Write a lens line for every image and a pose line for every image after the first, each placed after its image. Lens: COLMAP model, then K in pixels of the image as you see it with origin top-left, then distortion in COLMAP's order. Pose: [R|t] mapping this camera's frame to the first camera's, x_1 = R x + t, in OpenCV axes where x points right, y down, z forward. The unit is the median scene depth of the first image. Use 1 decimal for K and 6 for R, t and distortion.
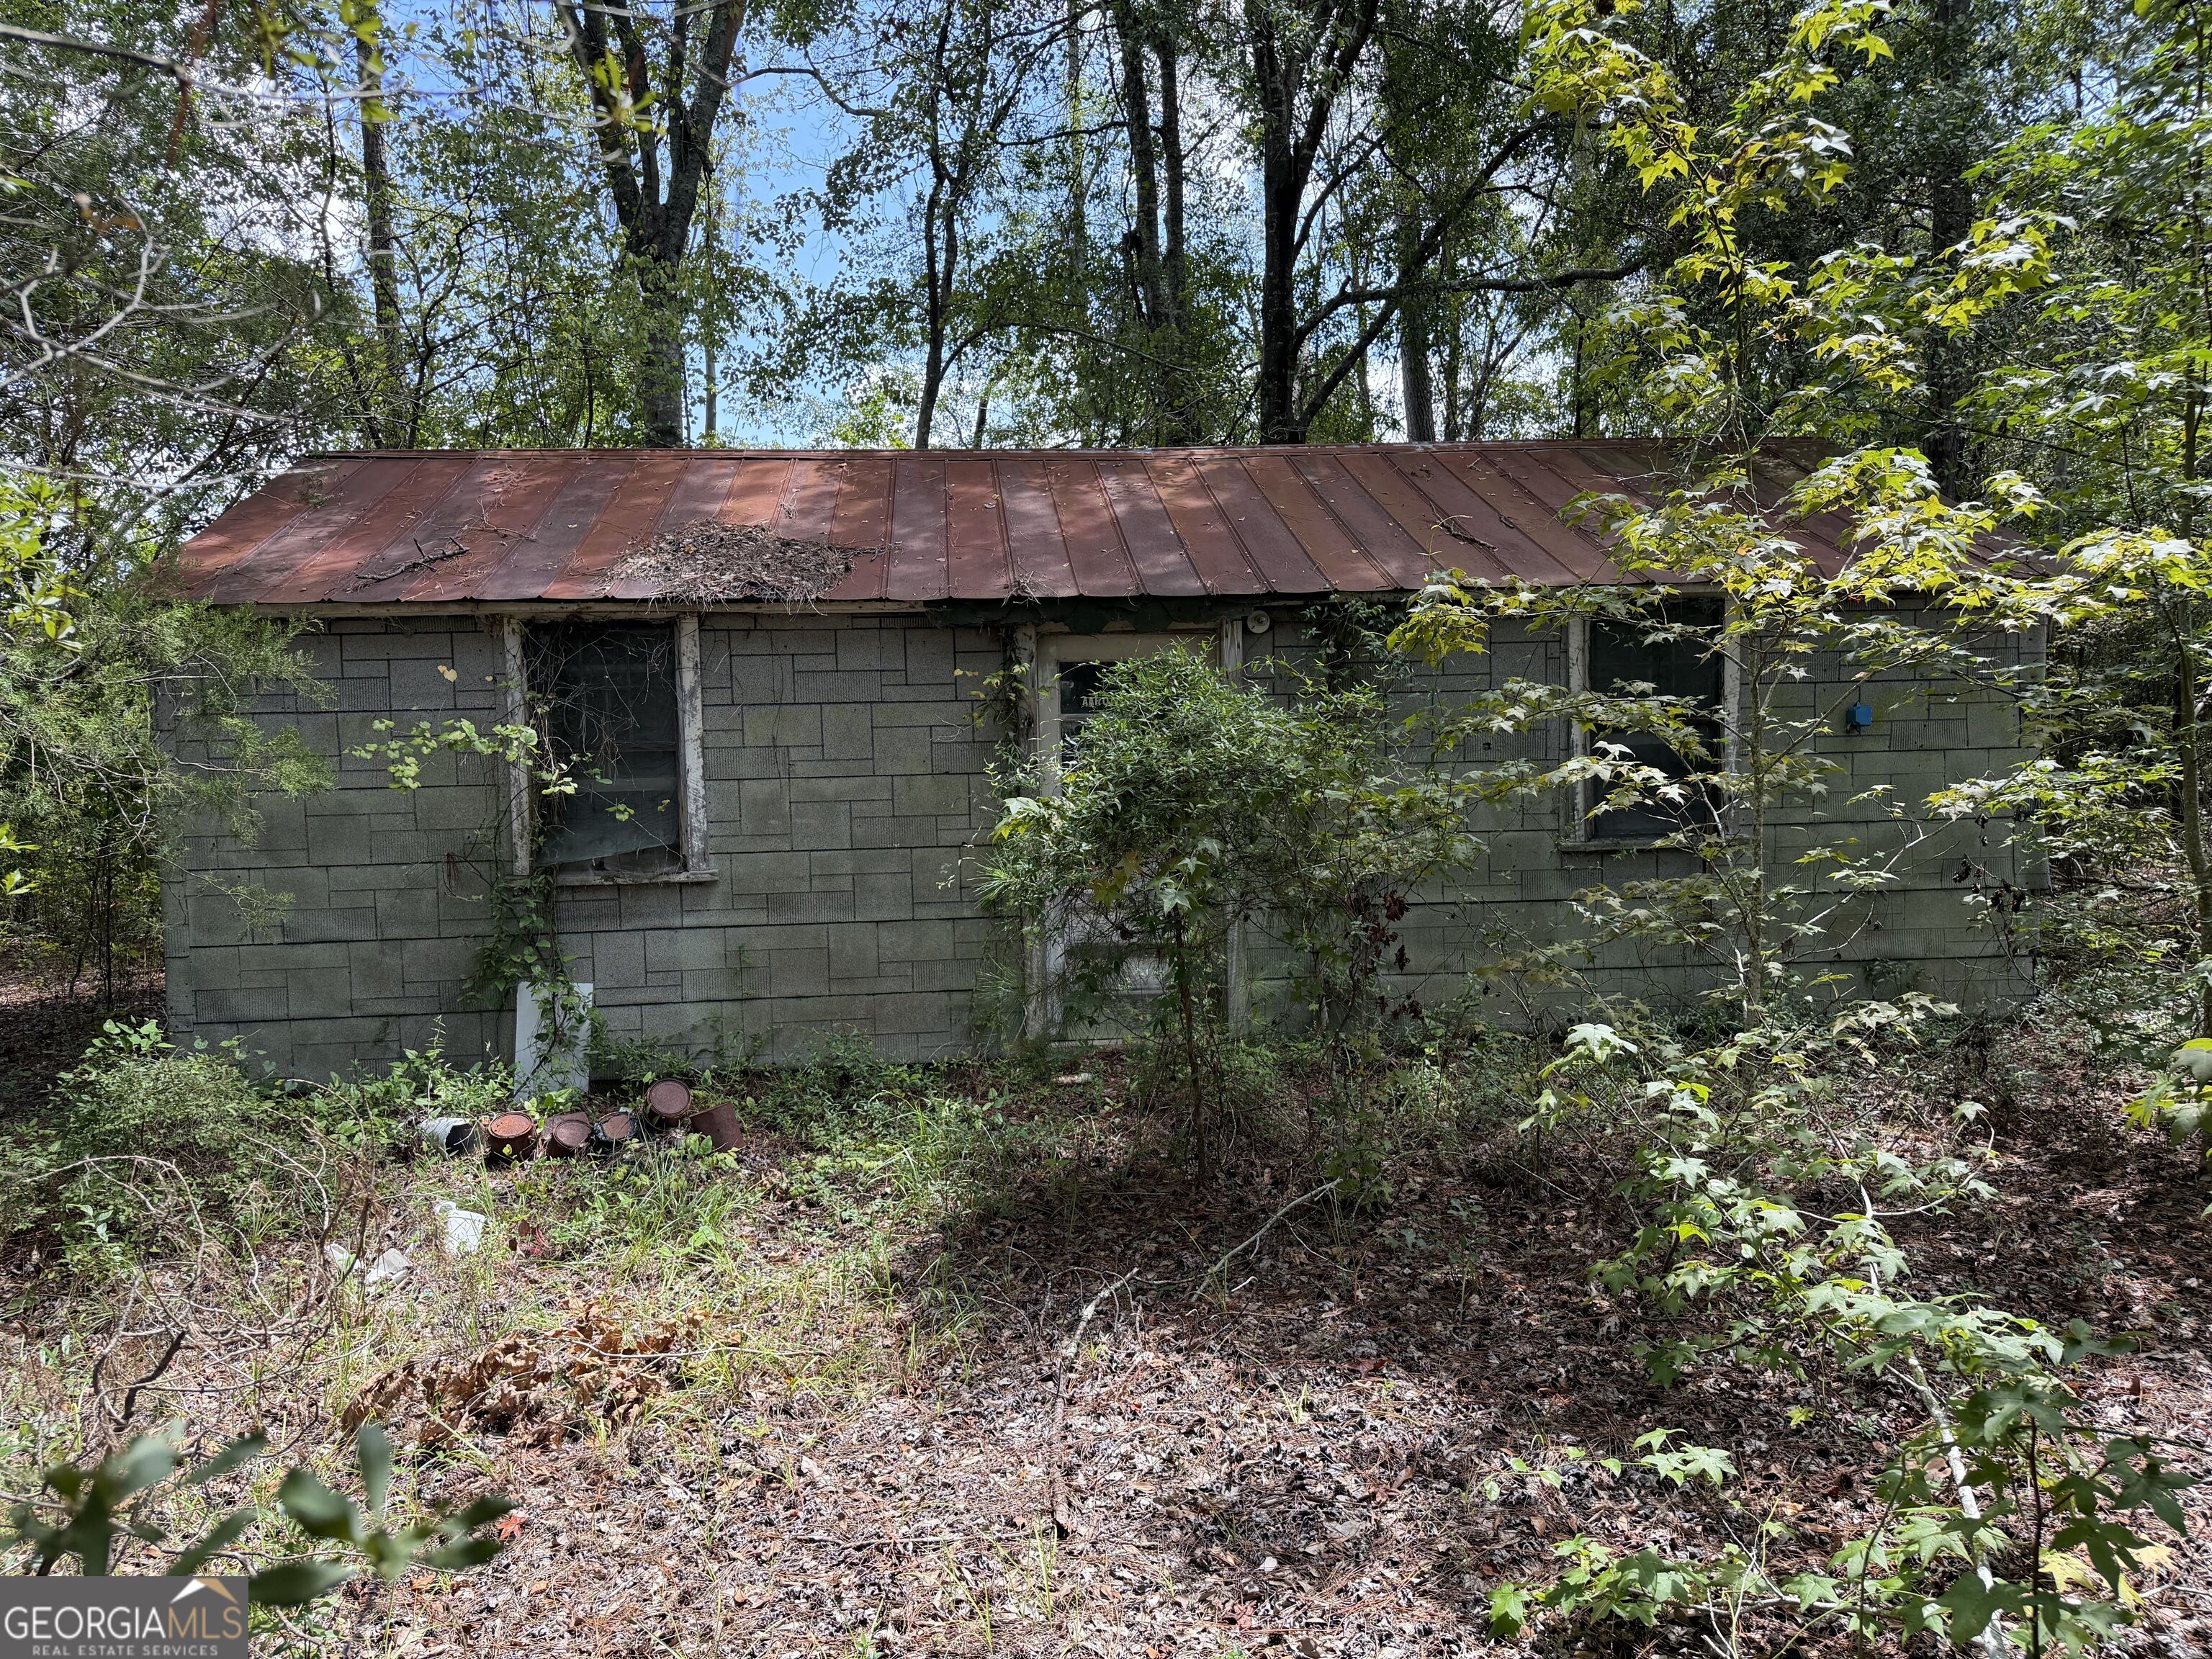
lens RADIAL K [[1548.5, 0, 1101.6], [0, 1548.5, 831.5], [0, 0, 1]] dist [0.000879, -0.000041]
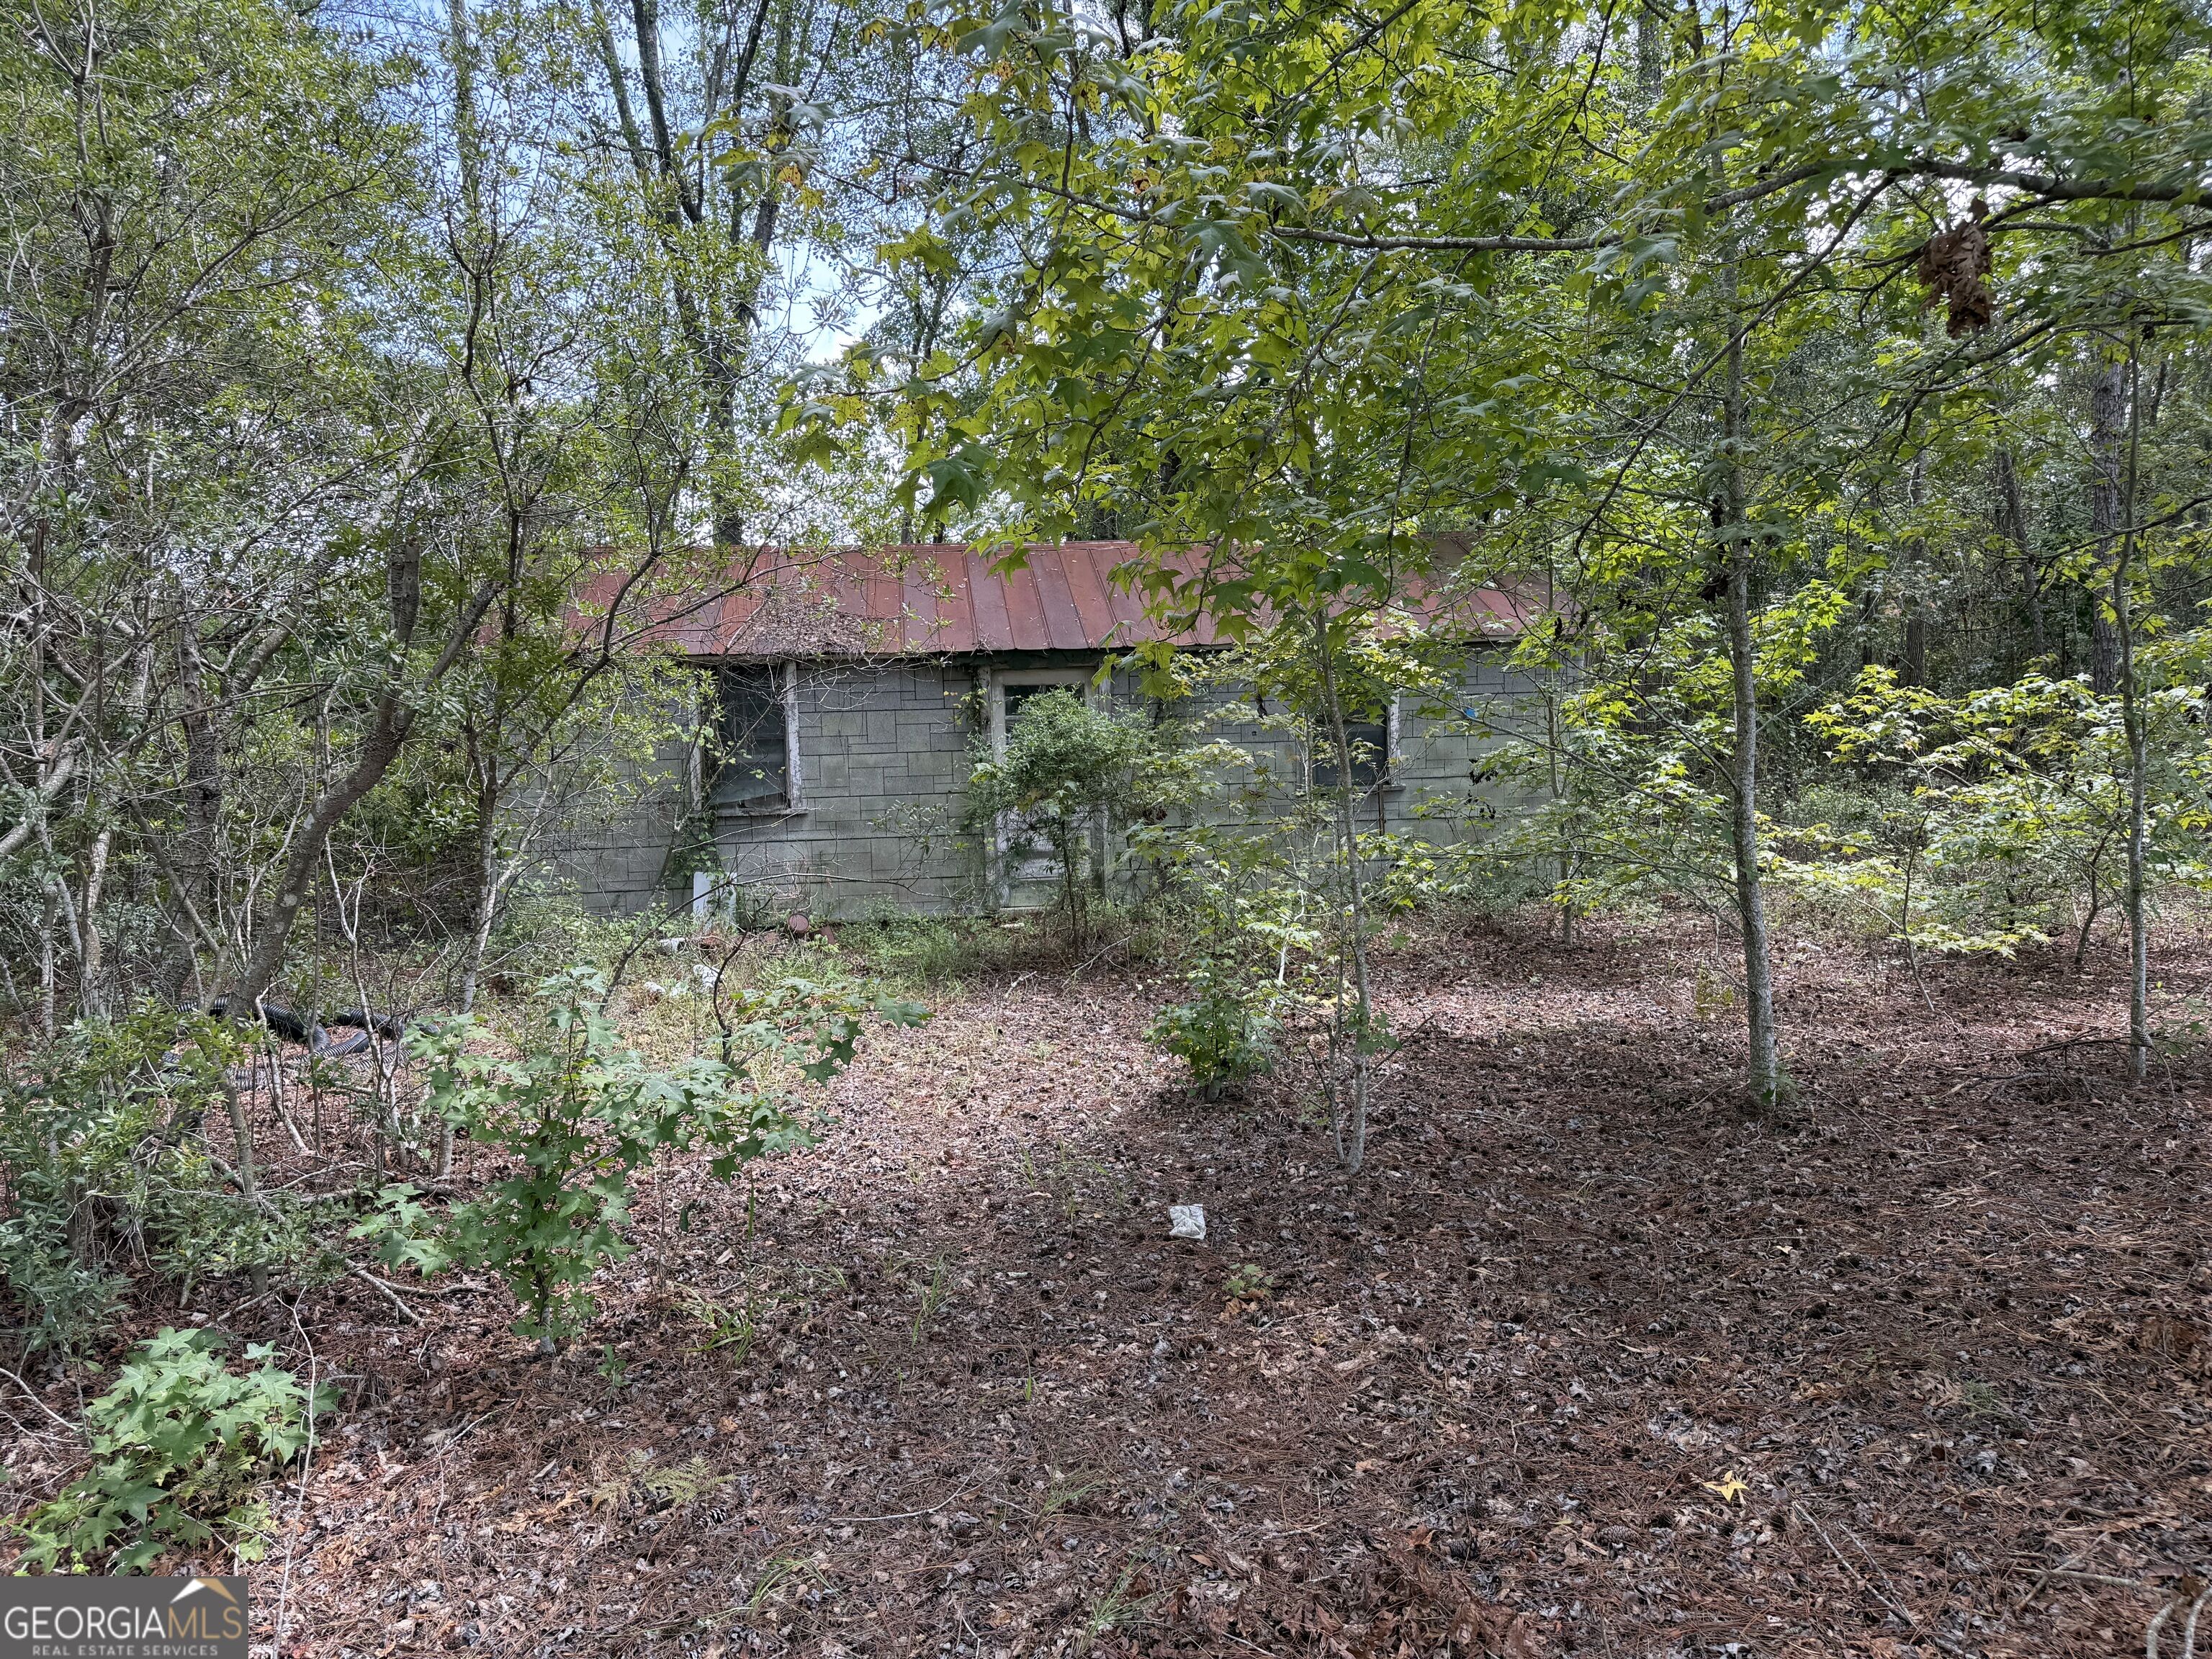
lens RADIAL K [[1548.5, 0, 1113.2], [0, 1548.5, 821.6], [0, 0, 1]] dist [0.000879, -0.000041]
pose [[0.999457, -0.006362, 0.032336, 0.038837], [0.006029, 0.999928, 0.010380, 0.025317], [-0.032399, -0.010179, 0.999423, -0.761048]]
